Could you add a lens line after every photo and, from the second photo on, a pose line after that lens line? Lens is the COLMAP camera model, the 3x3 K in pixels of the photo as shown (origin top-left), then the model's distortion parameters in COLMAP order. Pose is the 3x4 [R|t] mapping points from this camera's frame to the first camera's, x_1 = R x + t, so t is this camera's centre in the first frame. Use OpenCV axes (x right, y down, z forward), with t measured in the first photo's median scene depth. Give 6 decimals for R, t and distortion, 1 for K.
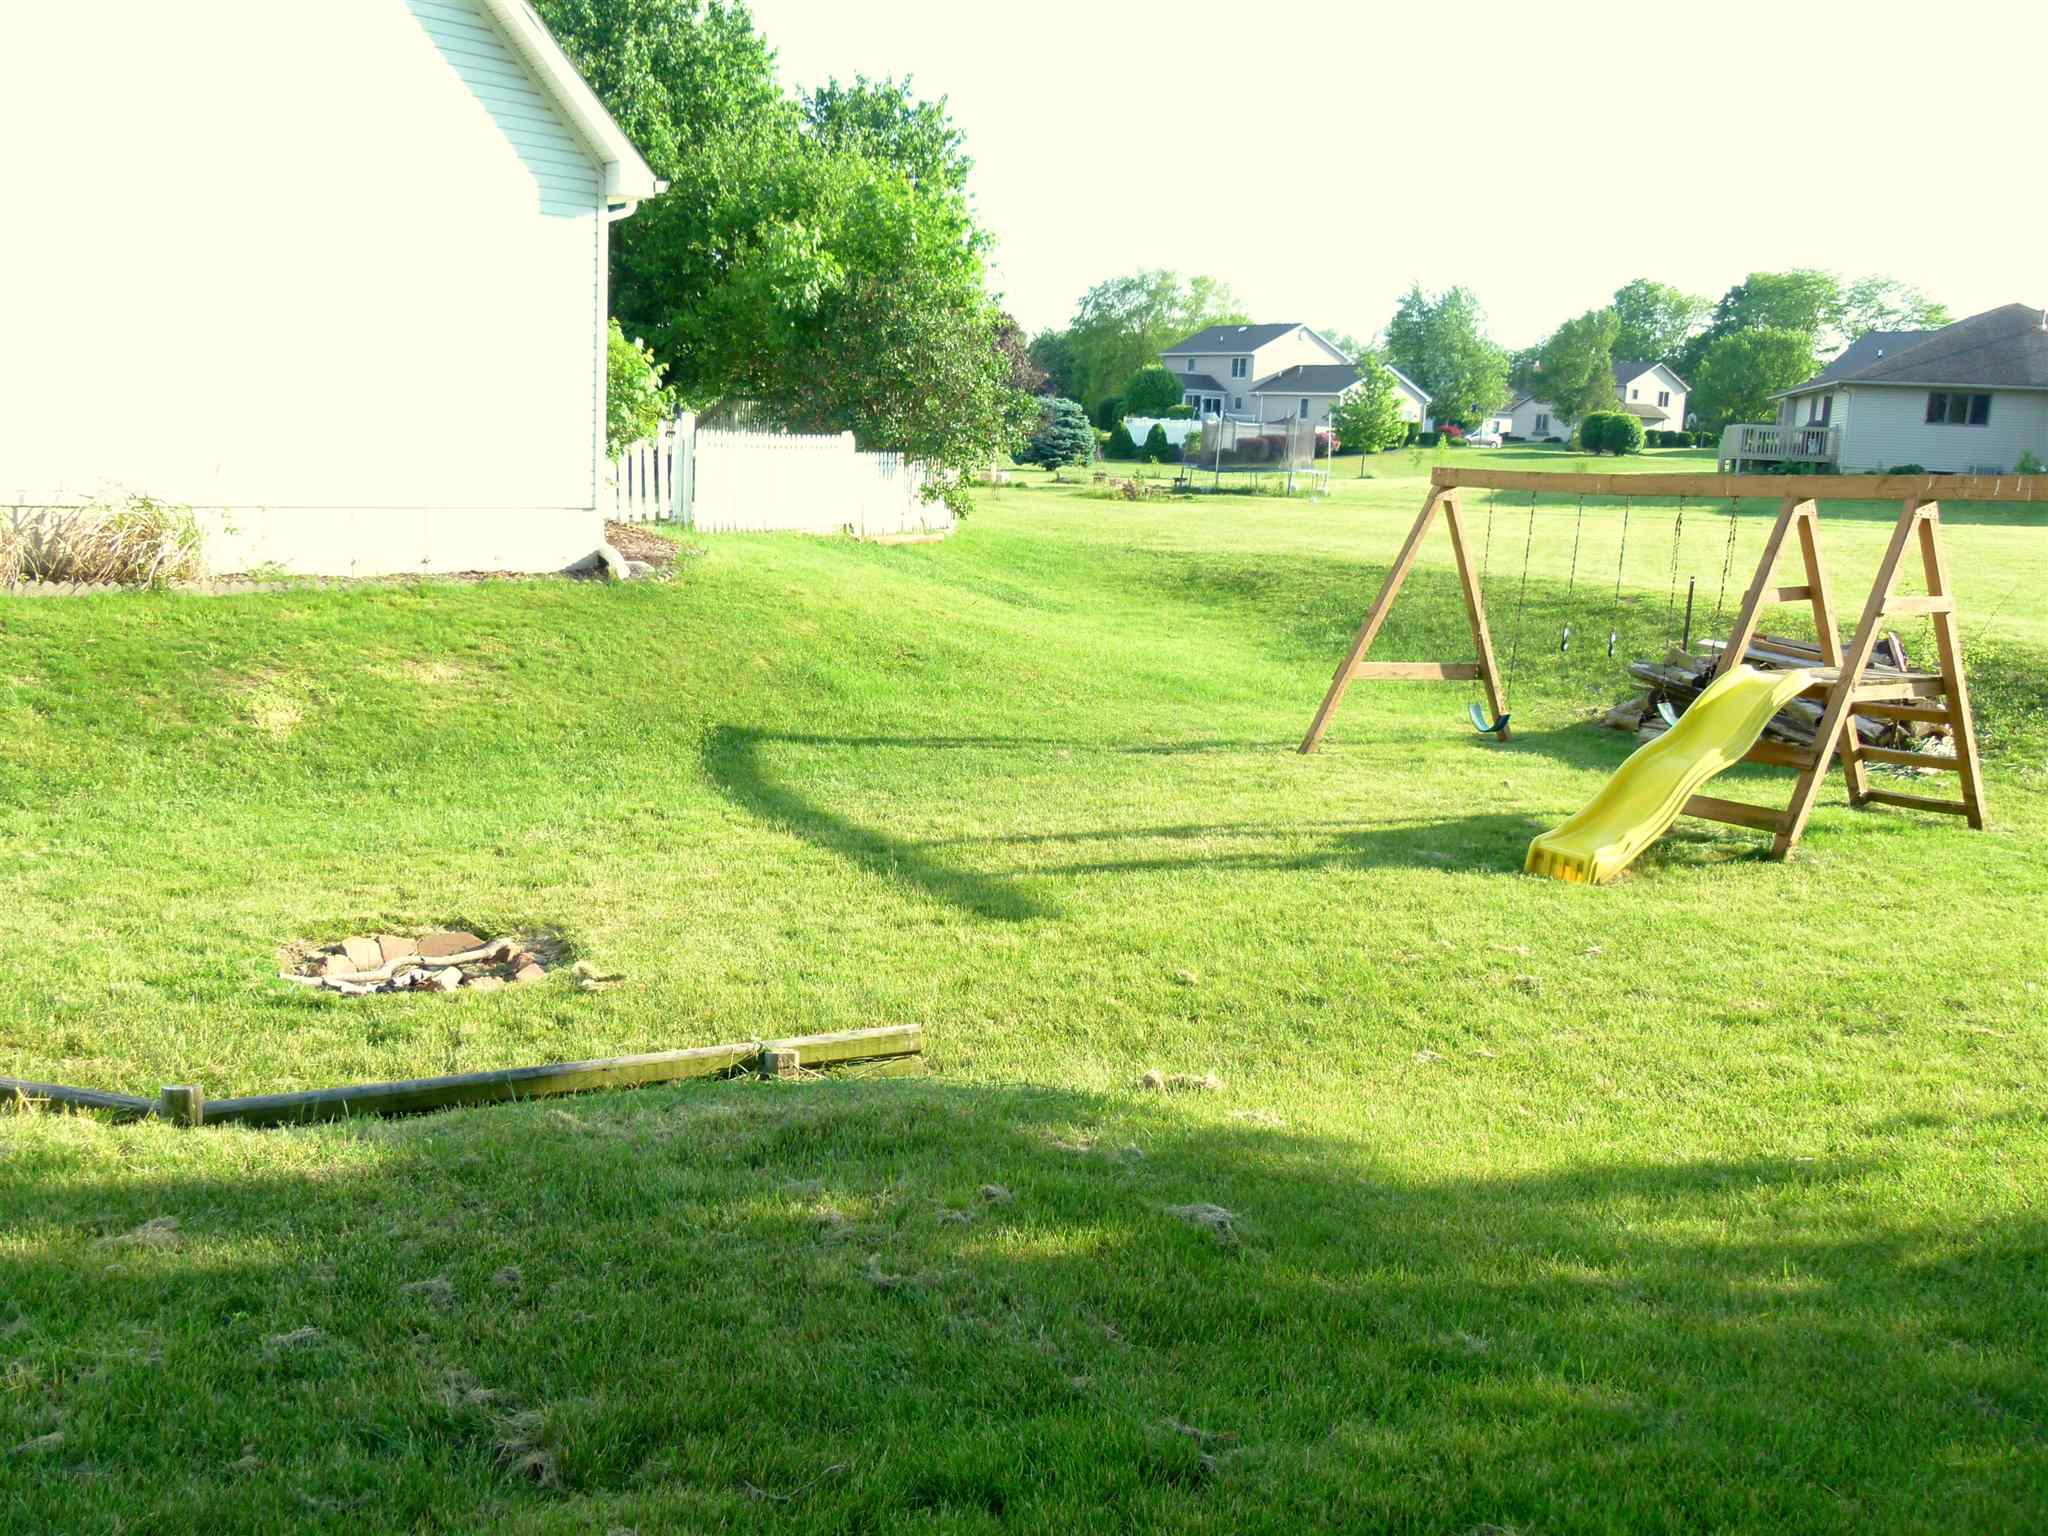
lens RADIAL K [[1807.4, 0, 1024.0], [0, 1807.4, 768.0], [0, 0, 1]] dist [-0.015706, -0.008390]
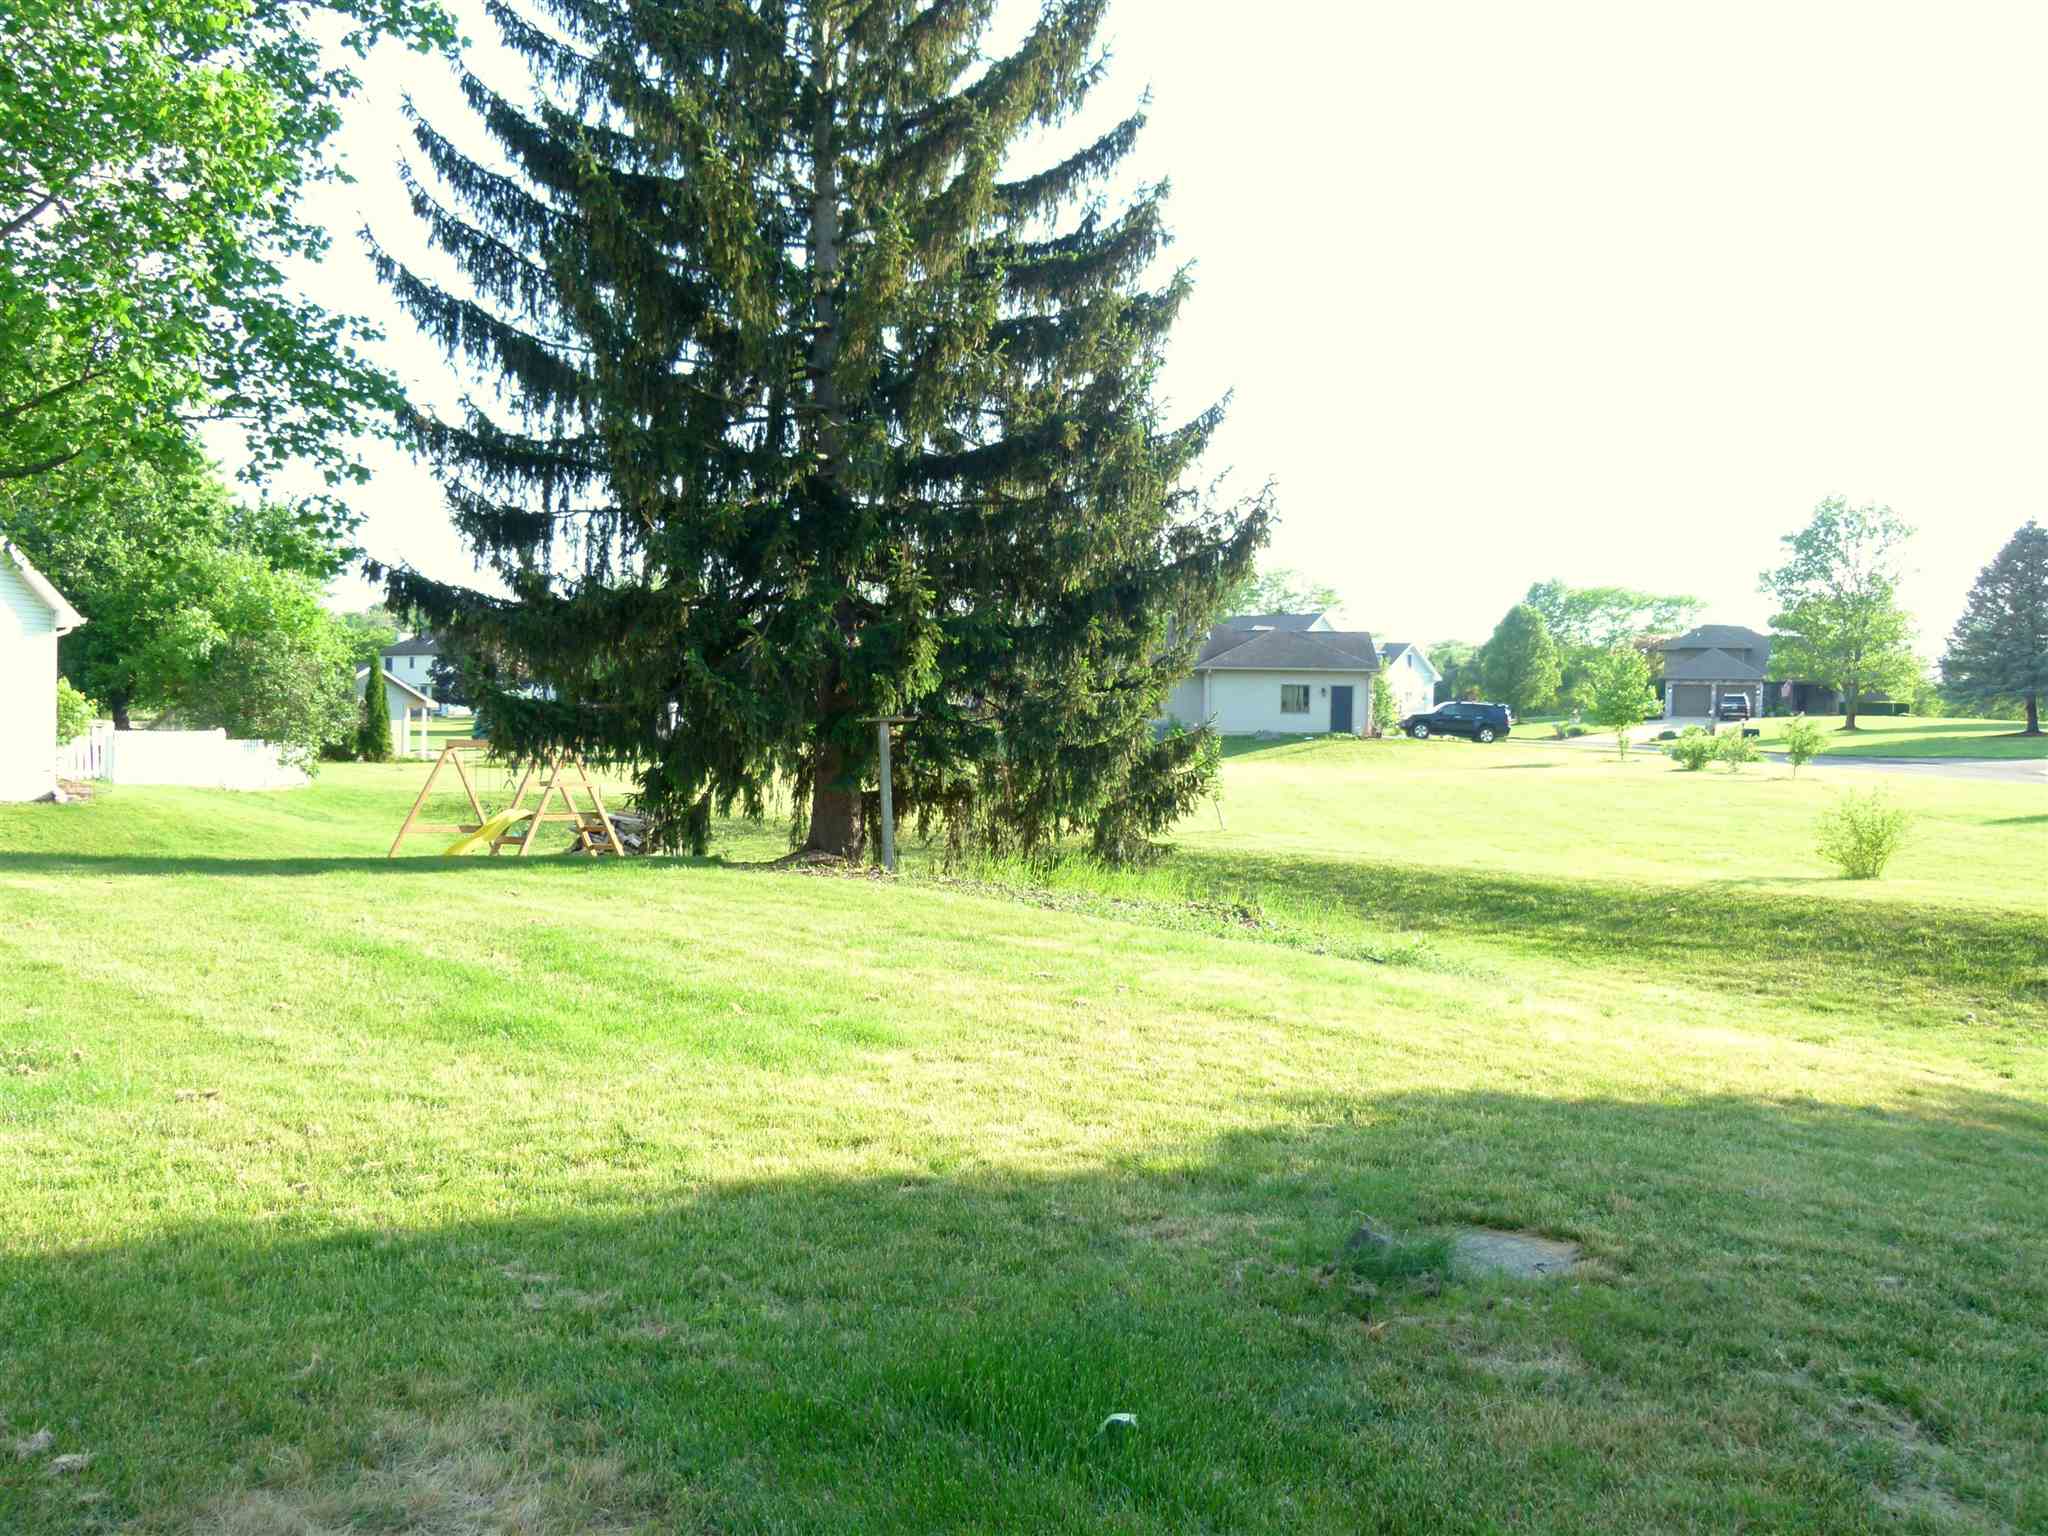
lens RADIAL K [[1807.4, 0, 1024.0], [0, 1807.4, 768.0], [0, 0, 1]] dist [-0.015706, -0.008390]
pose [[0.972259, -0.034890, 0.231289, 0.237131], [0.069263, 0.987411, -0.142205, 0.143048], [-0.223416, 0.154280, 0.962436, -0.787636]]
